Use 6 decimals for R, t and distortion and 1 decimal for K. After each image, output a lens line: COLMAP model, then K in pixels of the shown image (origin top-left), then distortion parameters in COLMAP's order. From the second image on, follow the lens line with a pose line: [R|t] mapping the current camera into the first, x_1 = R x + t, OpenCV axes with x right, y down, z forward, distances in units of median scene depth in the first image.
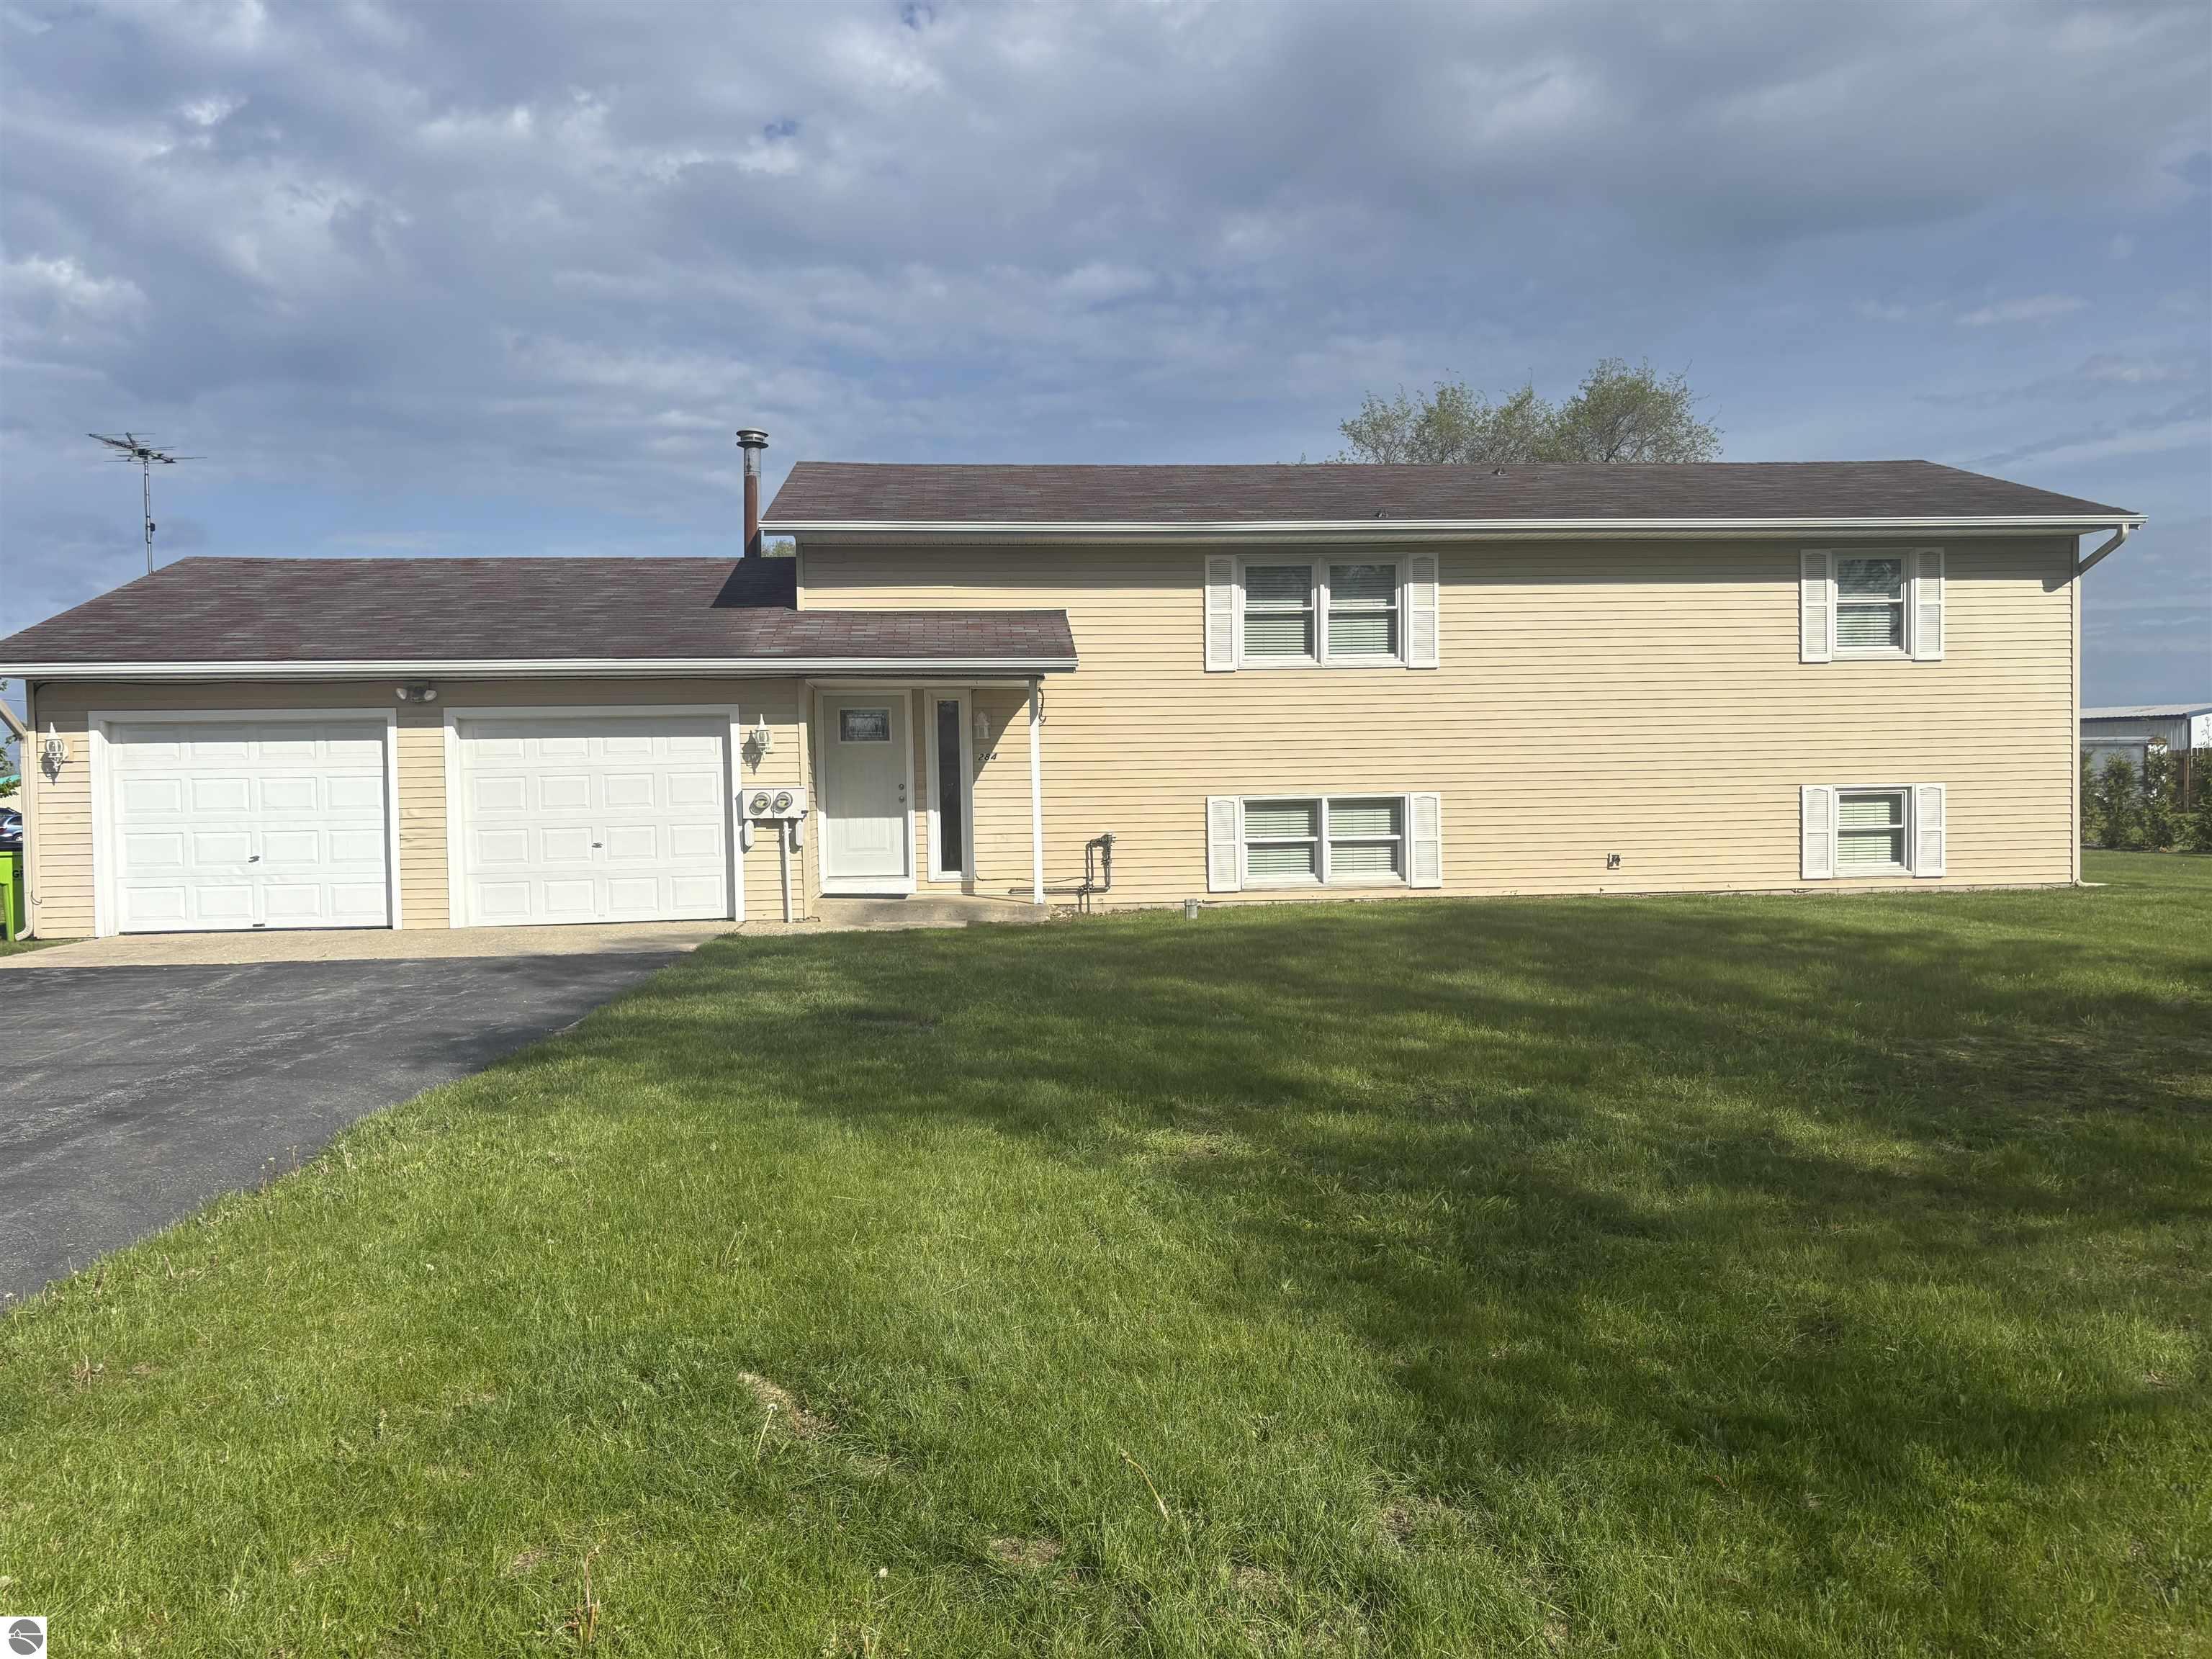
lens RADIAL K [[1690.5, 0, 1117.7], [0, 1690.5, 834.9], [0, 0, 1]] dist [0.012670, 0.002269]
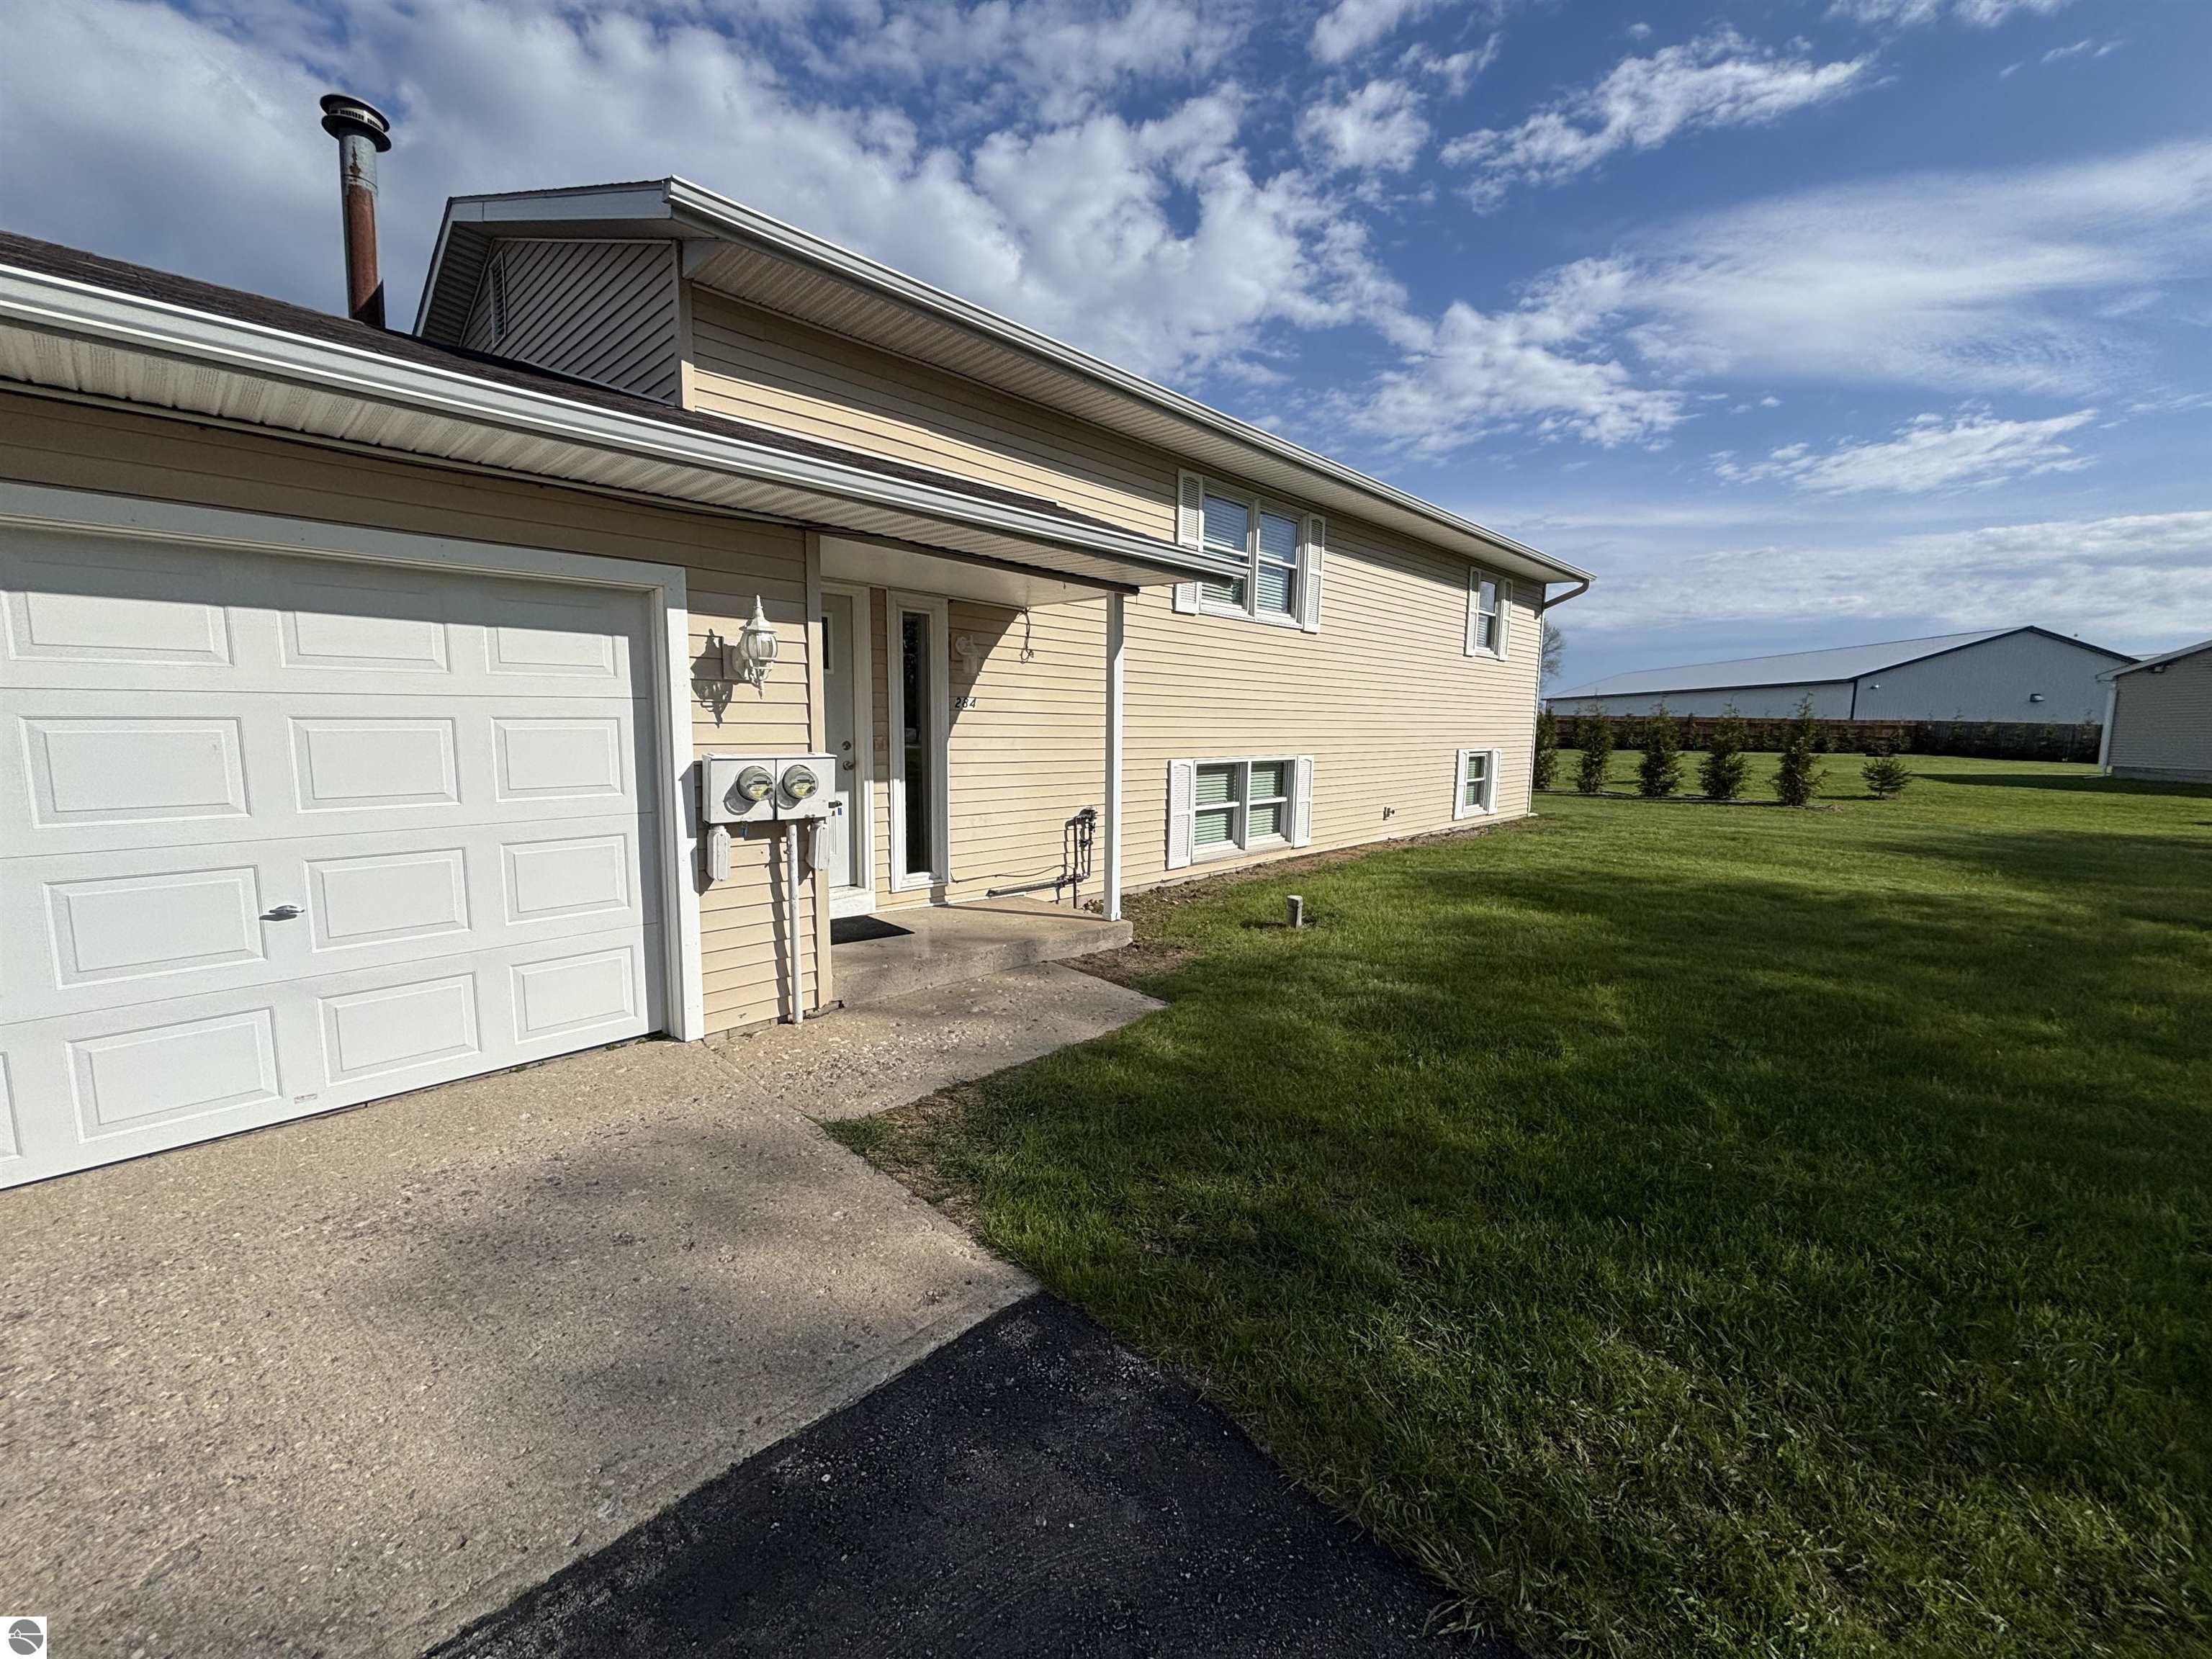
lens RADIAL K [[898.7, 0, 1094.8], [0, 898.7, 825.8], [0, 0, 1]] dist [0.000364, -0.001187]
pose [[0.754313, -0.046985, 0.654831, -0.276398], [-0.014718, 0.995975, 0.088416, -0.029181], [-0.656350, -0.076331, 0.750585, 0.683416]]
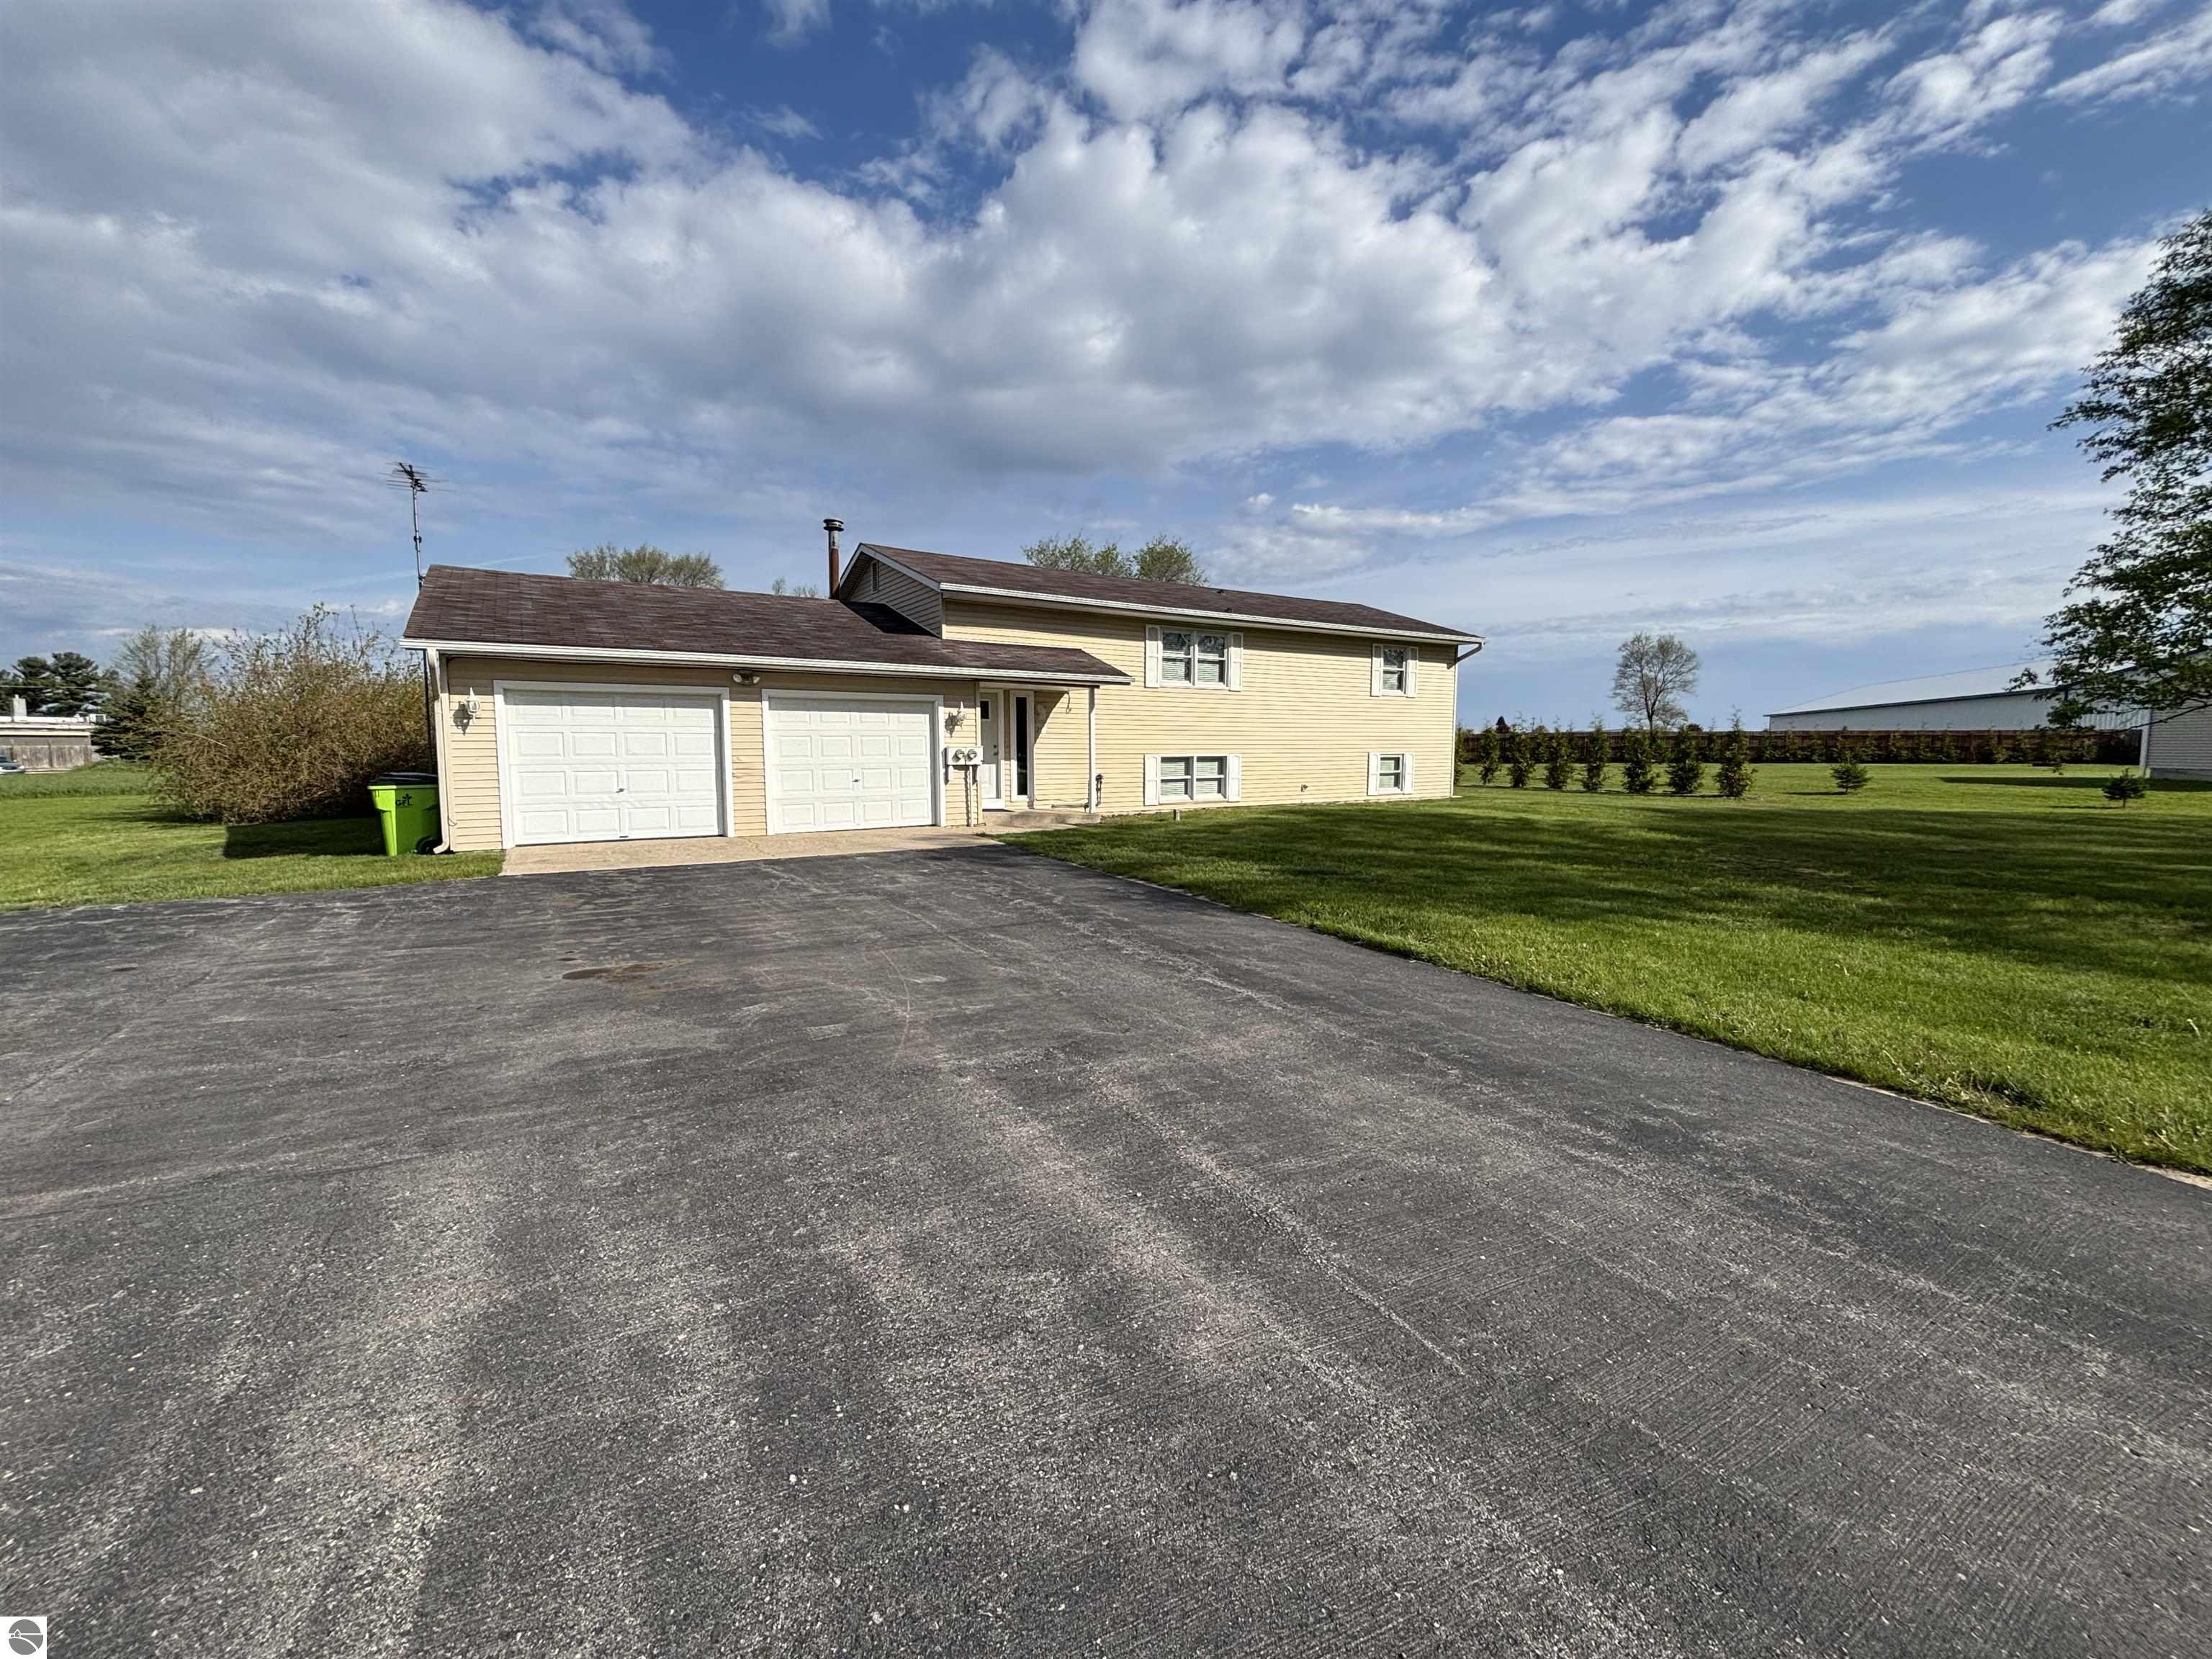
lens RADIAL K [[898.7, 0, 1099.0], [0, 898.7, 824.8], [0, 0, 1]] dist [0.000364, -0.001187]
pose [[0.888771, -0.022228, 0.457813, -0.451763], [-0.005064, 0.998286, 0.058302, -0.002611], [-0.458324, -0.054135, 0.887135, 0.135563]]
